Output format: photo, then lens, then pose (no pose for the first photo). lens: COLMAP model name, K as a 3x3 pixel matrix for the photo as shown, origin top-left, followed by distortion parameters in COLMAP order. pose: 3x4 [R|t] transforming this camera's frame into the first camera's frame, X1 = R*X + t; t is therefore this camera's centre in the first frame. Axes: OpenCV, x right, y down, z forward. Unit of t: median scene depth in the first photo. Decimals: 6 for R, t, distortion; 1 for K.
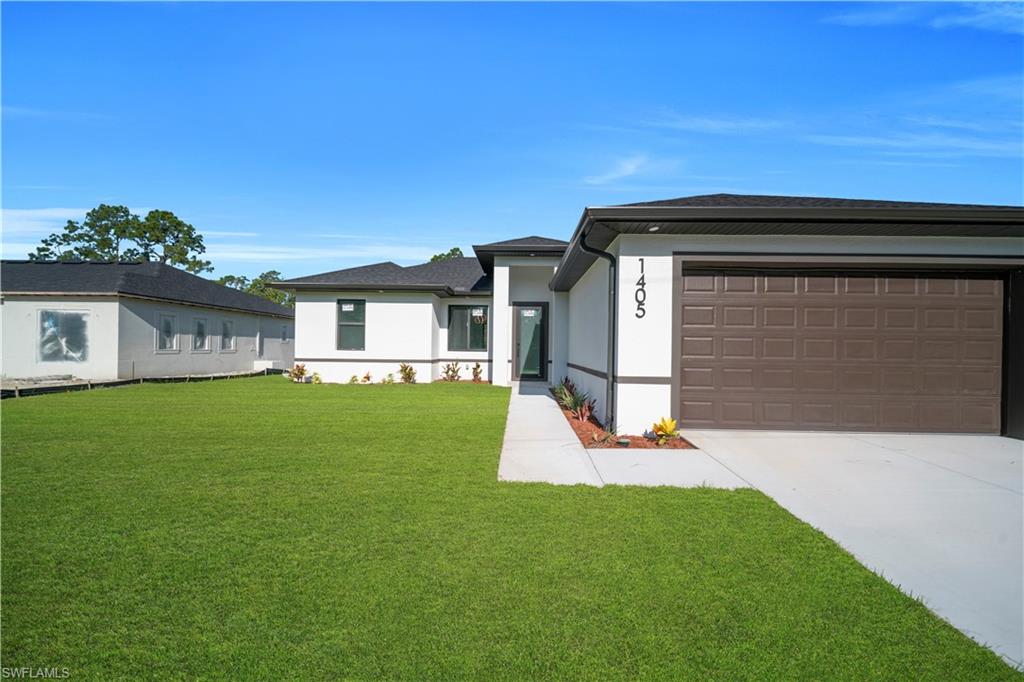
lens RADIAL K [[358.4, 0, 508.3], [0, 358.4, 348.4], [0, 0, 1]] dist [-0.005031, -0.000036]
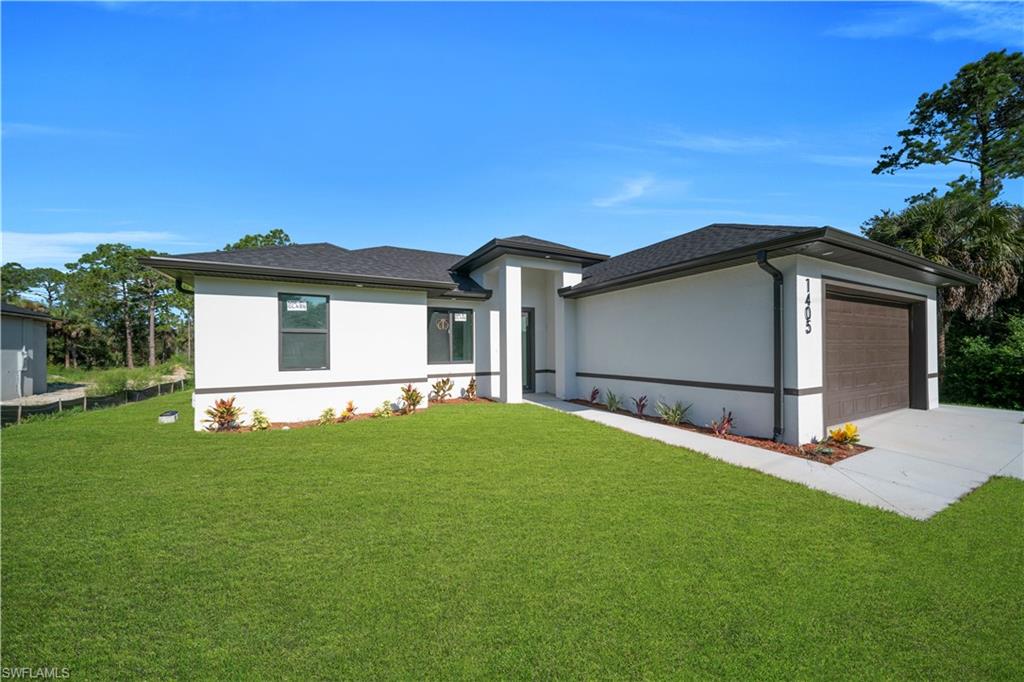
lens RADIAL K [[360.4, 0, 514.6], [0, 360.4, 351.1], [0, 0, 1]] dist [-0.002619, -0.000355]
pose [[0.867891, -0.025119, 0.496119, -0.434409], [0.023166, 0.999681, 0.010089, -0.029296], [-0.496214, 0.002737, 0.868196, 0.227834]]
